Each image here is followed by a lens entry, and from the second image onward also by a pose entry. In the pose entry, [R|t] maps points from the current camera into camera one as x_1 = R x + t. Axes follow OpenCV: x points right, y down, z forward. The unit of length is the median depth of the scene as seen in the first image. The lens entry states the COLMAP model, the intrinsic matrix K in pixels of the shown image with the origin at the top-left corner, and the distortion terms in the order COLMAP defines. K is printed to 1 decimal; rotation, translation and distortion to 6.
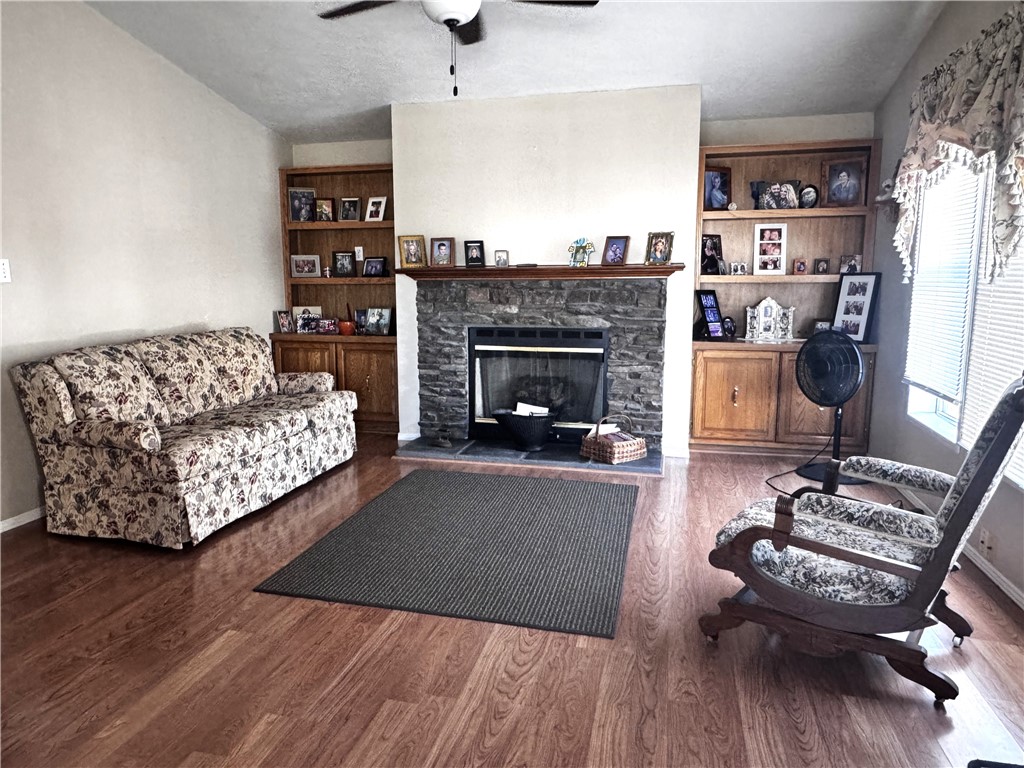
lens RADIAL K [[711.2, 0, 480.6], [0, 711.2, 379.6], [0, 0, 1]] dist [-0.006464, 0.005026]
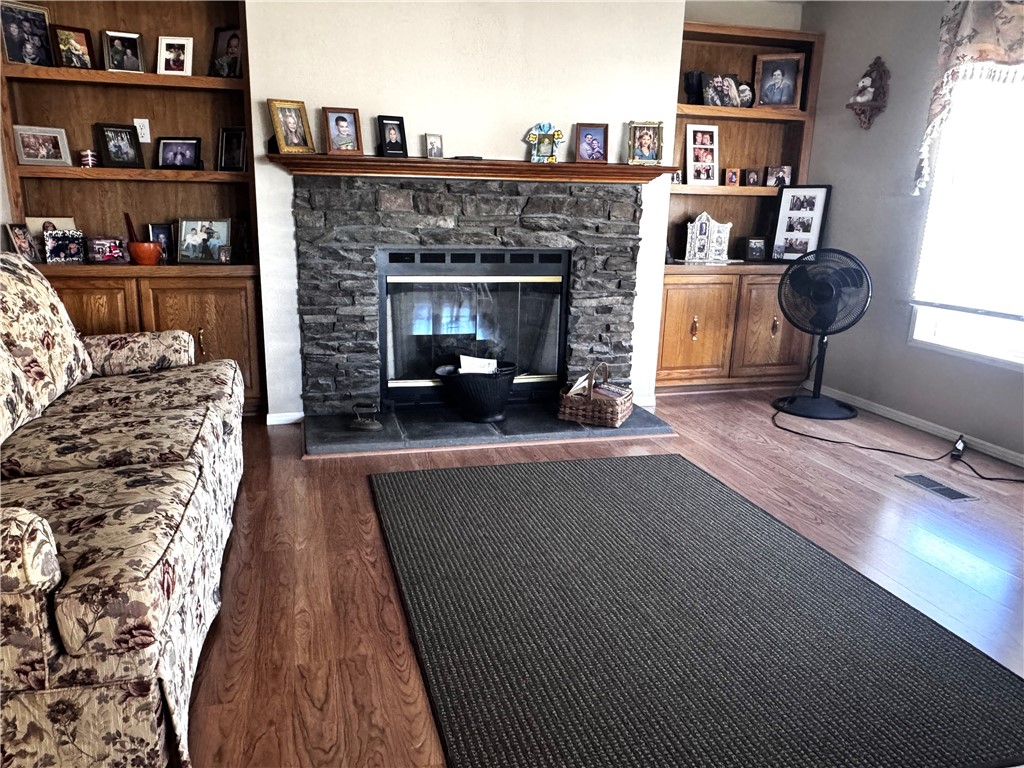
lens RADIAL K [[711.2, 0, 476.1], [0, 711.2, 378.5], [0, 0, 1]] dist [-0.006464, 0.005026]
pose [[0.872070, -0.094853, 0.480101, -0.285997], [0.045623, 0.992522, 0.113221, -0.025446], [-0.487250, -0.076833, 0.869876, 0.377309]]
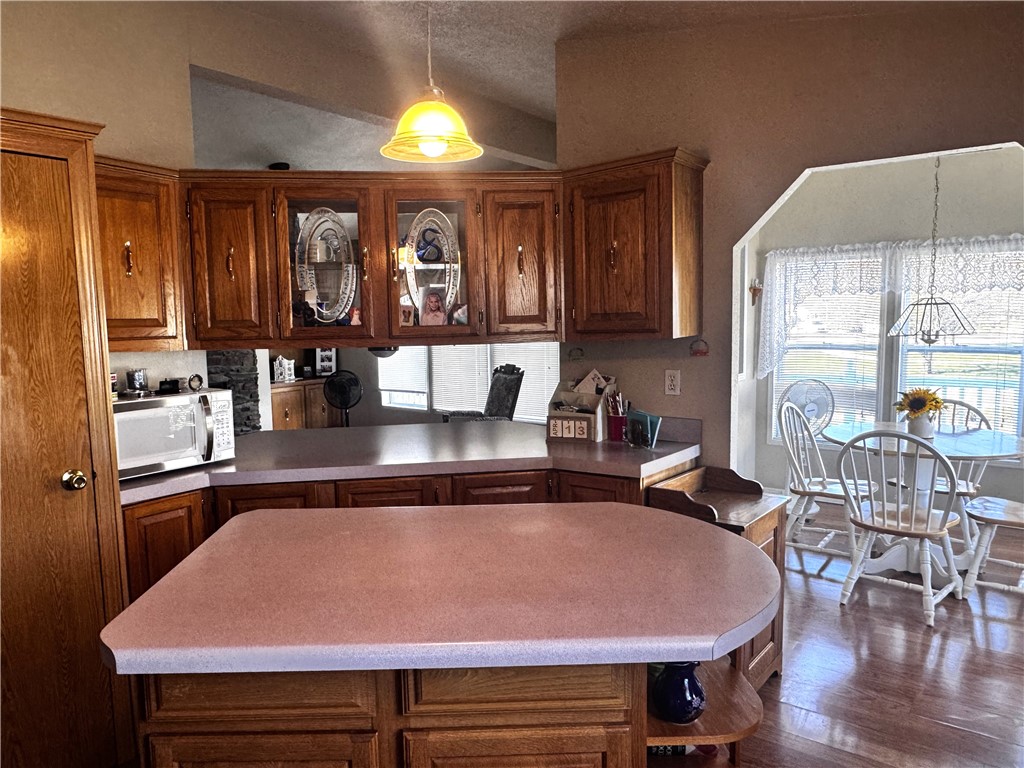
lens RADIAL K [[711.2, 0, 500.9], [0, 711.2, 384.6], [0, 0, 1]] dist [-0.006464, 0.005026]
pose [[0.358237, -0.096544, 0.928626, -1.025925], [0.149242, 0.987771, 0.045119, -0.046000], [-0.921625, 0.122427, 0.368265, -0.106691]]
